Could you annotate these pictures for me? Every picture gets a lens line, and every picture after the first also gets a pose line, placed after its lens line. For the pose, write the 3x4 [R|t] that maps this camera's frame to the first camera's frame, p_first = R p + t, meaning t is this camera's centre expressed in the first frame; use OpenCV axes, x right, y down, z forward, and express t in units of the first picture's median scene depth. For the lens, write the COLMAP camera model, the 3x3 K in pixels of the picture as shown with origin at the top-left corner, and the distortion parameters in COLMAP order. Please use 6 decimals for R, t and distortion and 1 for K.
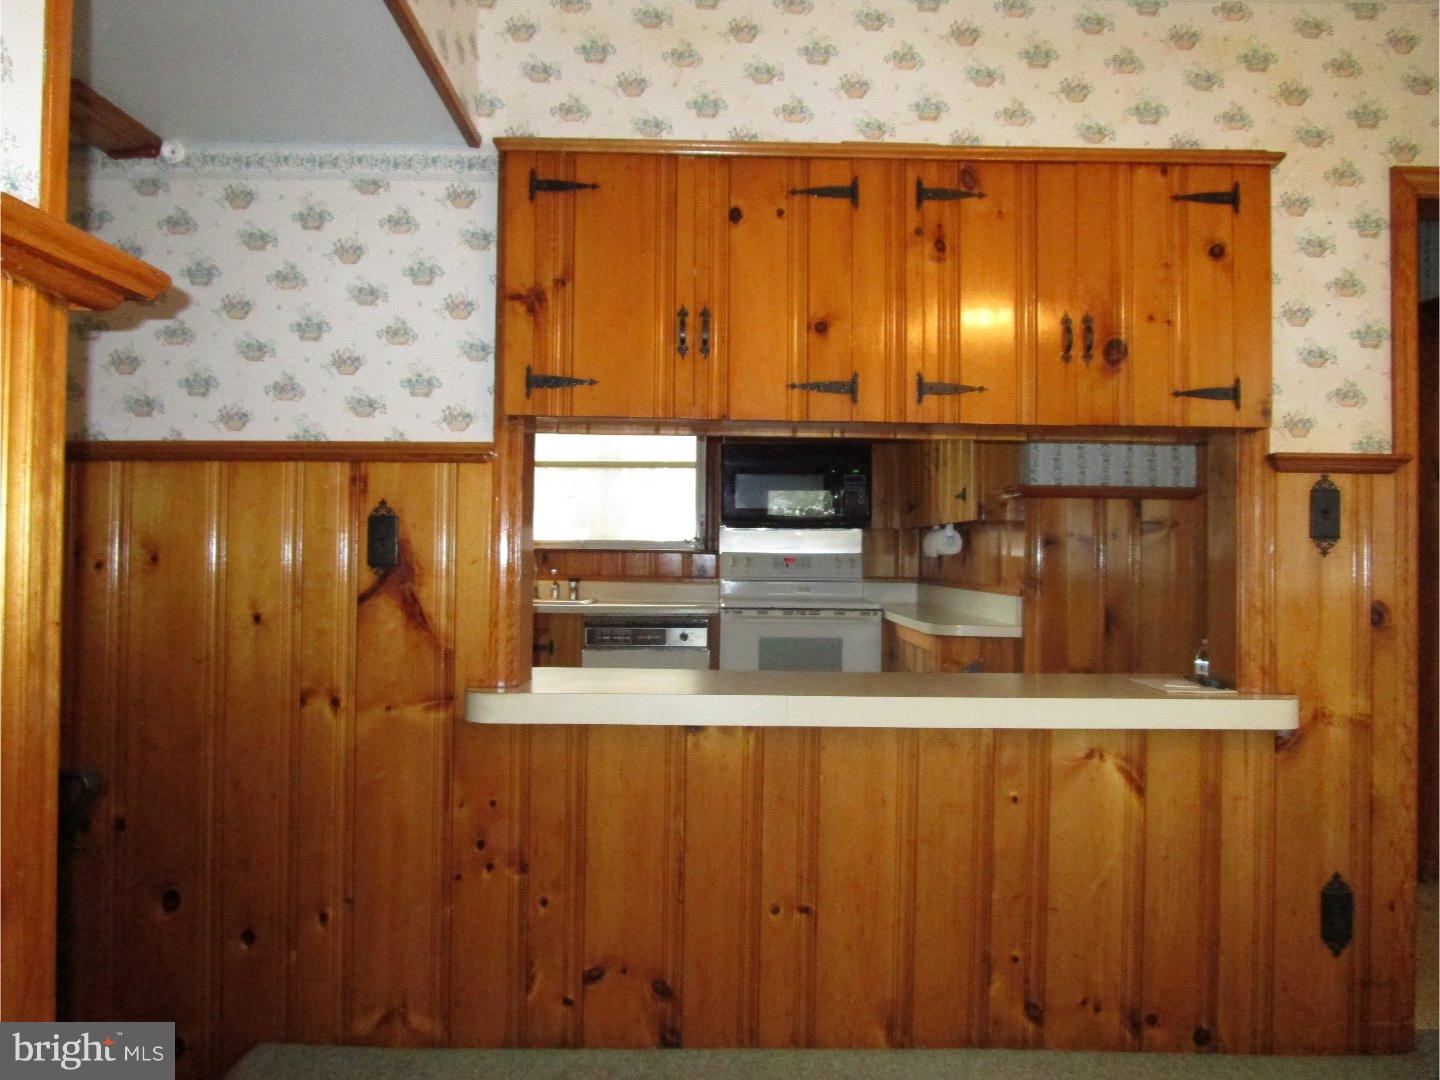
lens RADIAL K [[1023.5, 0, 724.4], [0, 1023.5, 533.1], [0, 0, 1]] dist [-0.036011, 0.011423]
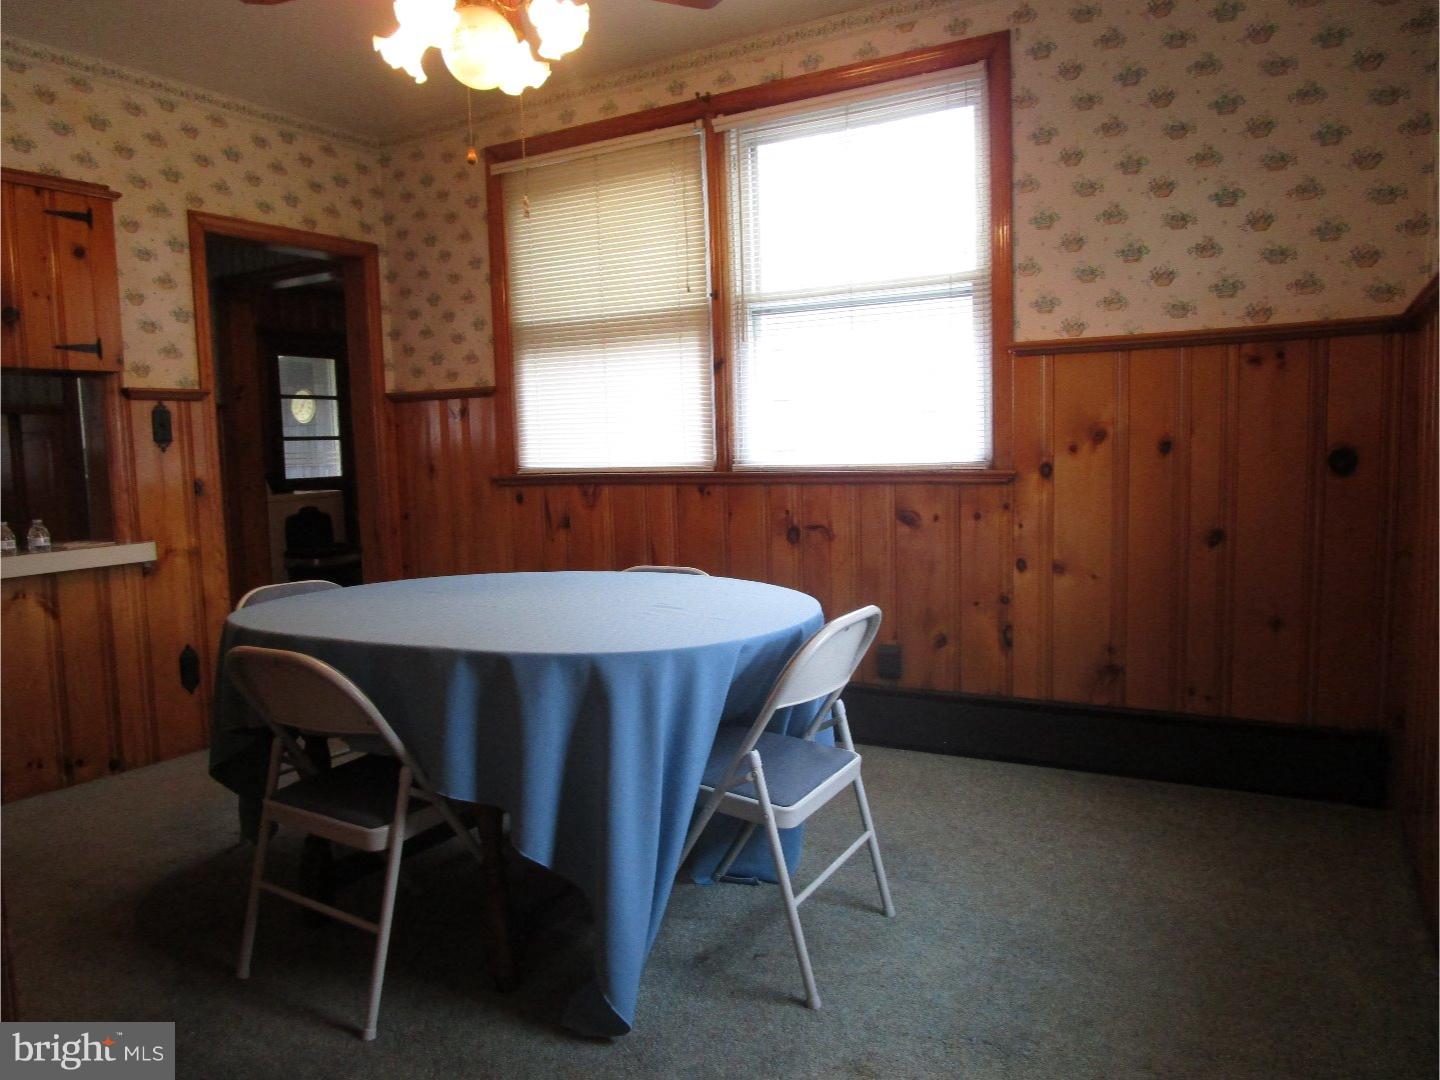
lens RADIAL K [[1023.5, 0, 723.2], [0, 1023.5, 528.8], [0, 0, 1]] dist [-0.036011, 0.011423]
pose [[0.511476, -0.101687, 0.853260, -0.337817], [0.022707, 0.994226, 0.104875, -0.005347], [-0.858998, -0.034266, 0.510832, -0.589750]]
